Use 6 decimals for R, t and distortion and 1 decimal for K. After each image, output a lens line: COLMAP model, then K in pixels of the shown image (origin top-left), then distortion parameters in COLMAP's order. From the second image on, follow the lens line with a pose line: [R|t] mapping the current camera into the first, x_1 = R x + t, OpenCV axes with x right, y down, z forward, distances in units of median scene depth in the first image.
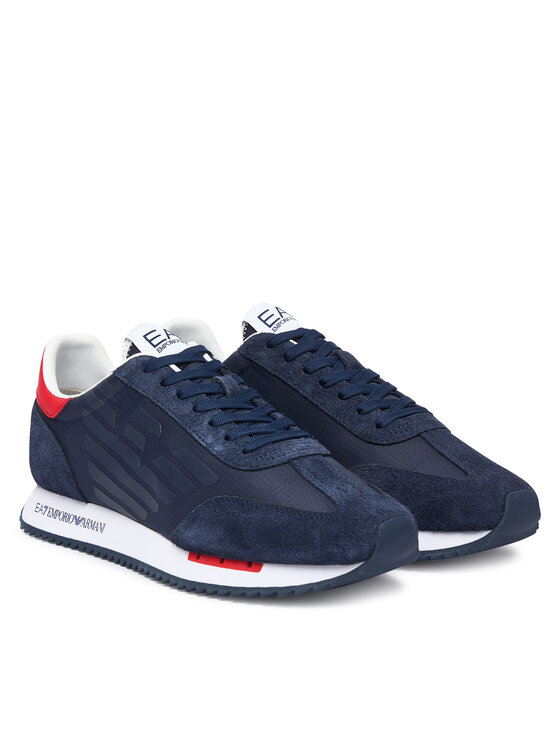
lens RADIAL K [[1823.0, 0, 279.8], [0, 1823.0, 373.0], [0, 0, 1]] dist [-0.711188, 0.000000]
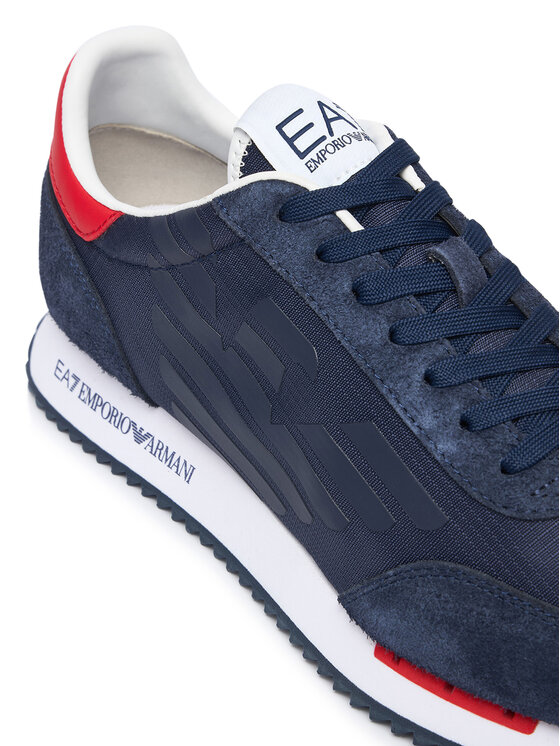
lens RADIAL K [[1744.0, 0, 281.3], [0, 1744.0, 372.6], [0, 0, 1]] dist [0.024436, 0.000000]
pose [[0.999718, 0.022703, -0.006945, -0.070911], [-0.017020, 0.889292, 0.457022, -0.173866], [0.016552, -0.456775, 0.889428, 0.582835]]
